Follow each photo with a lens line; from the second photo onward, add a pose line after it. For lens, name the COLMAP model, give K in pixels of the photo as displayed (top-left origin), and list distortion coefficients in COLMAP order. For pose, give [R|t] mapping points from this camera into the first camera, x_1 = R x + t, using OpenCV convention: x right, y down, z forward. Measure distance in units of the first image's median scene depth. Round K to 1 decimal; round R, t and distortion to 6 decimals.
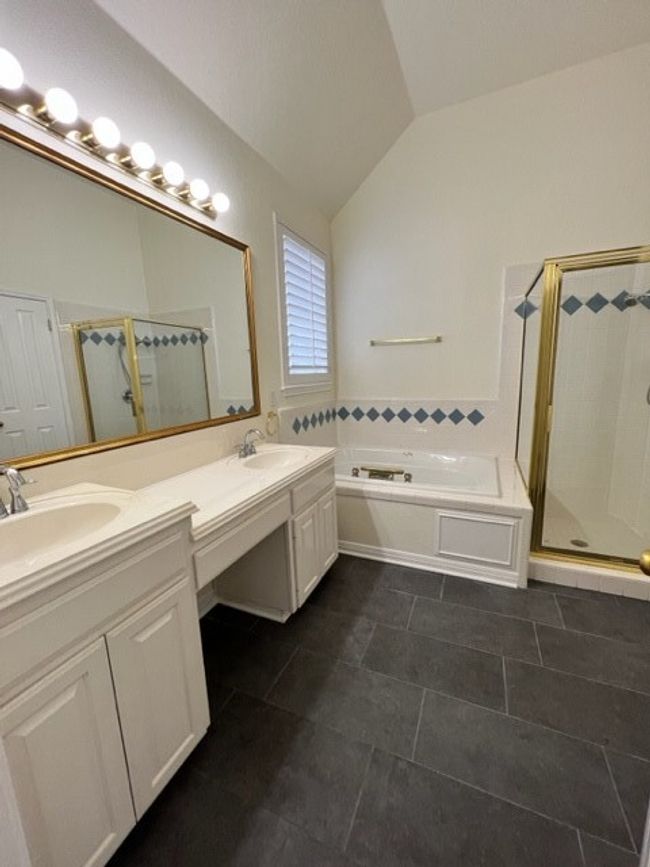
lens RADIAL K [[347.7, 0, 325.0], [0, 347.7, 433.5], [0, 0, 1]] dist [-0.002298, 0.000113]
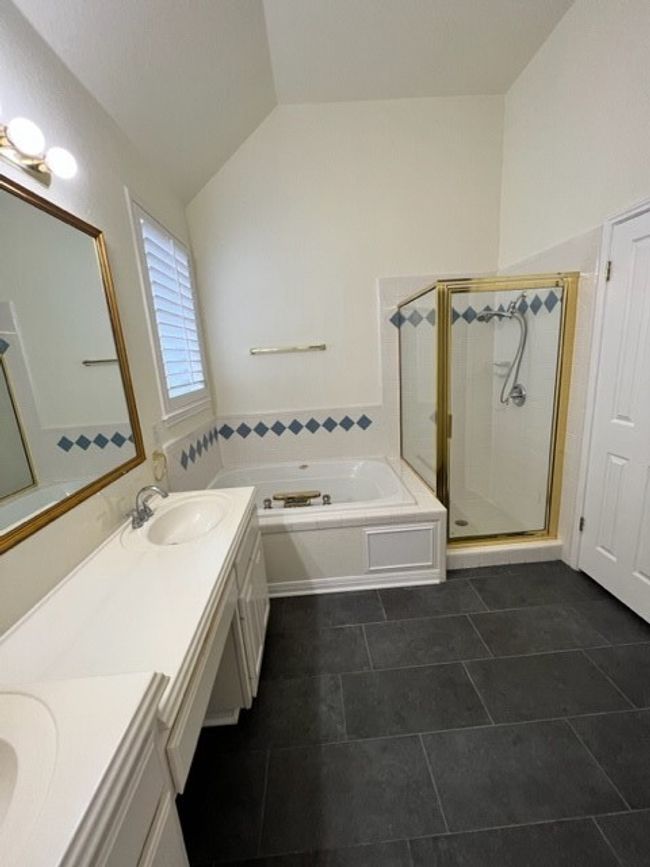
lens RADIAL K [[347.7, 0, 325.0], [0, 347.7, 433.5], [0, 0, 1]] dist [-0.002298, 0.000113]
pose [[0.892454, -0.127671, 0.432697, -0.154228], [0.116615, 0.991809, 0.052119, -0.102696], [-0.435807, 0.003945, 0.900032, 0.150575]]
